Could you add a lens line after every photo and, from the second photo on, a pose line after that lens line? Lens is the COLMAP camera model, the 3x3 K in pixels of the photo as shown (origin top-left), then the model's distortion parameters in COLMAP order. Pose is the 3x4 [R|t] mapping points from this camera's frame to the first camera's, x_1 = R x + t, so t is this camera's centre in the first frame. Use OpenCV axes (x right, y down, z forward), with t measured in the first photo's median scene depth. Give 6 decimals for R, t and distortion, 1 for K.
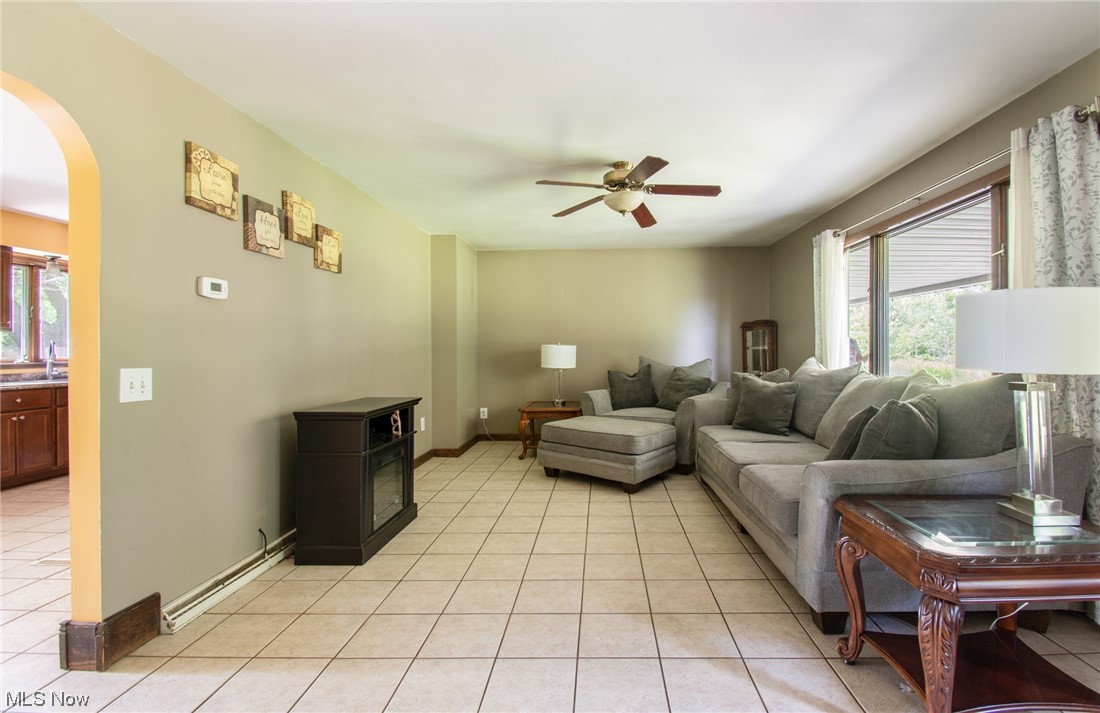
lens RADIAL K [[490.1, 0, 595.7], [0, 490.1, 356.4], [0, 0, 1]] dist [0.043956, -0.026957]
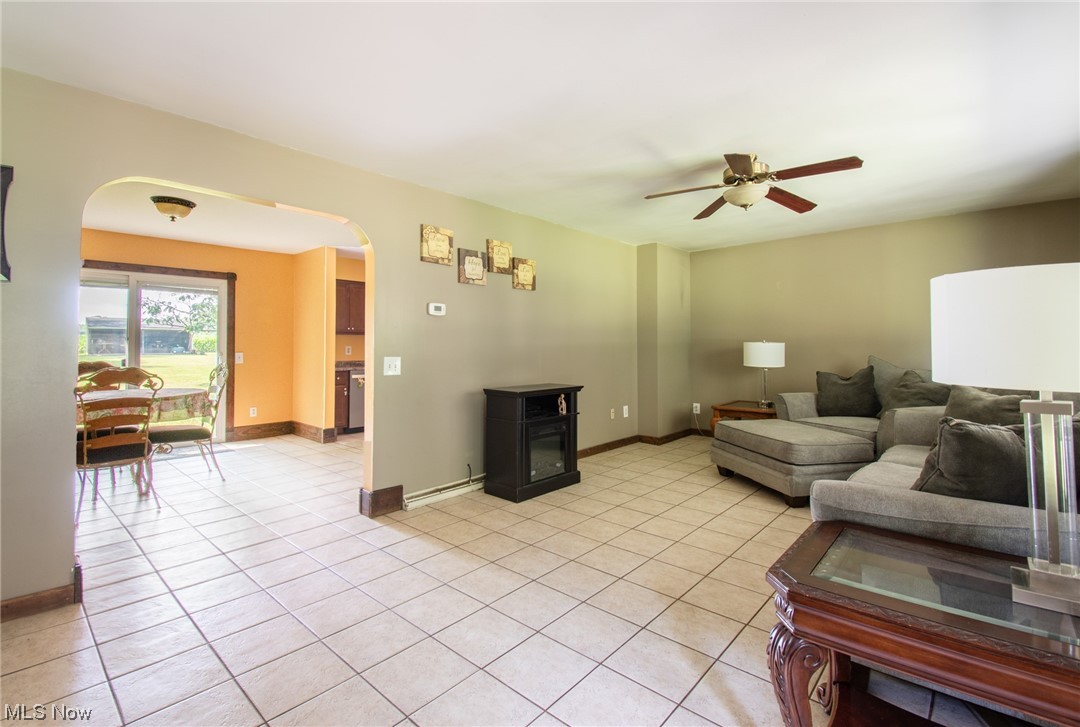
lens RADIAL K [[491.3, 0, 539.3], [0, 491.3, 345.9], [0, 0, 1]] dist [0.017840, -0.000263]
pose [[0.751510, 0.003963, -0.659709, 0.450859], [-0.013156, 0.999873, -0.008981, -0.004958], [0.659590, 0.015429, 0.751467, 0.006264]]
